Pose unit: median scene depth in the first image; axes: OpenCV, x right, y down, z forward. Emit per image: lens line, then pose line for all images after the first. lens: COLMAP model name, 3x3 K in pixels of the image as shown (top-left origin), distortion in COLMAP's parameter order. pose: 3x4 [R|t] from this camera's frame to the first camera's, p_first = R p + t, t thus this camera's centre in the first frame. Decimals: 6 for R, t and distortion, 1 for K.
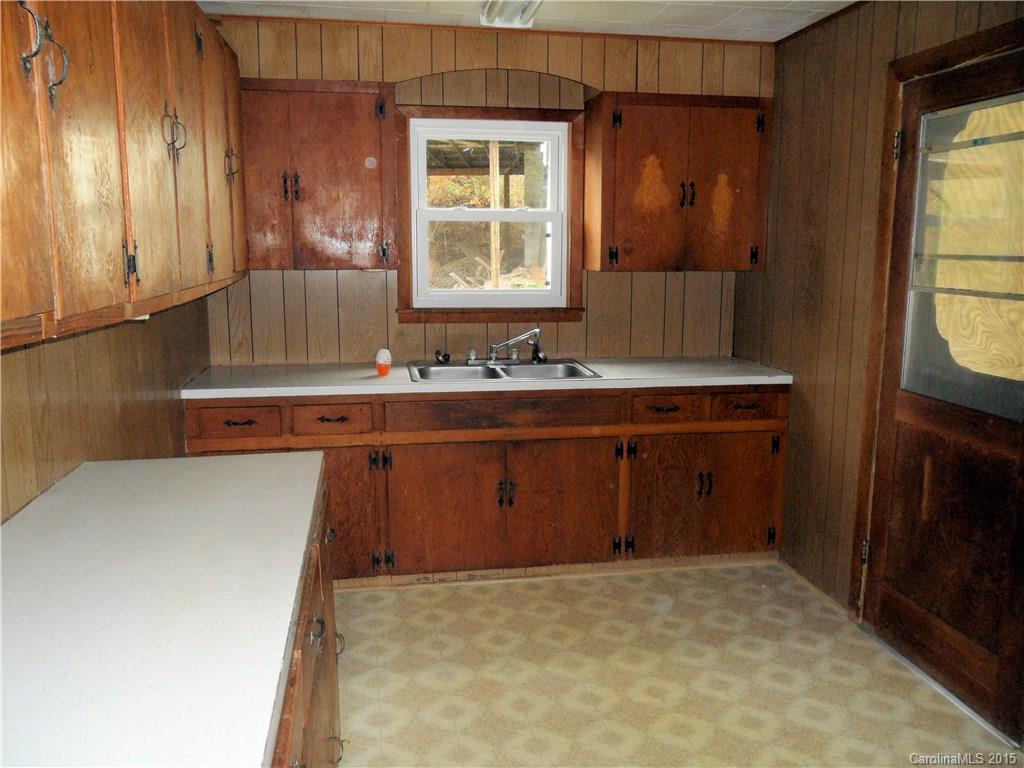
lens RADIAL K [[800.0, 0, 511.6], [0, 800.0, 373.8], [0, 0, 1]] dist [-0.000306, 0.000014]
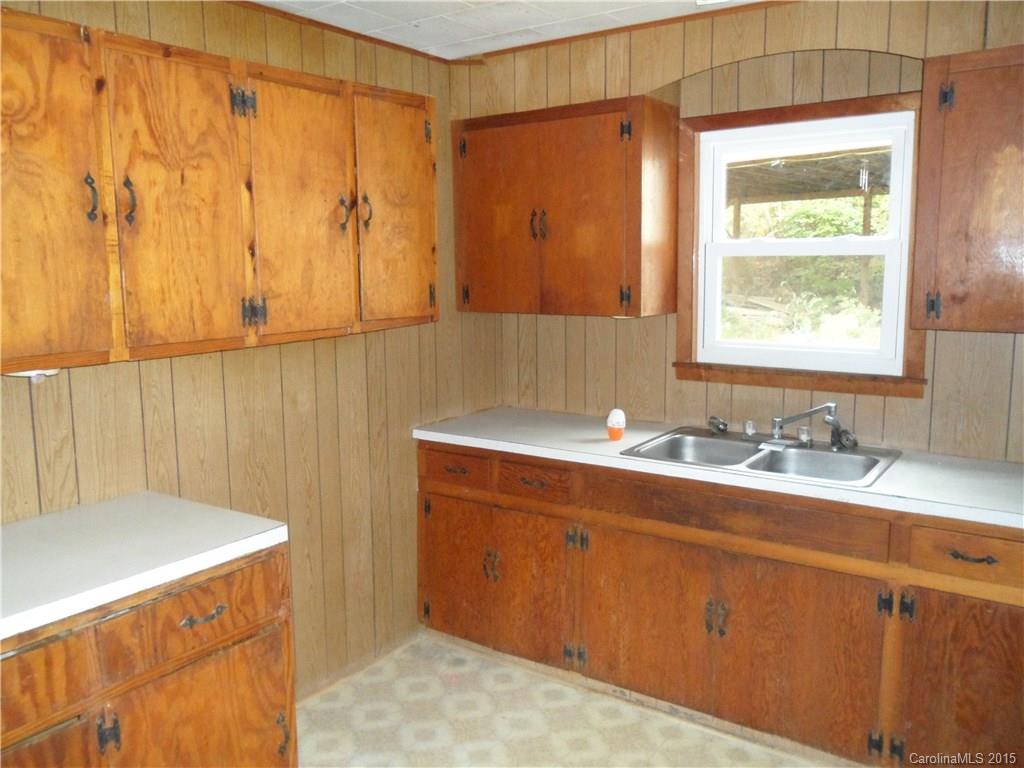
lens RADIAL K [[811.0, 0, 512.0], [0, 811.0, 384.0], [0, 0, 1]] dist [-0.002377, 0.005650]
pose [[0.728833, 0.087681, -0.679054, 0.344331], [-0.100171, 0.994750, 0.020930, -0.065269], [0.677325, 0.052767, 0.733790, 0.290683]]
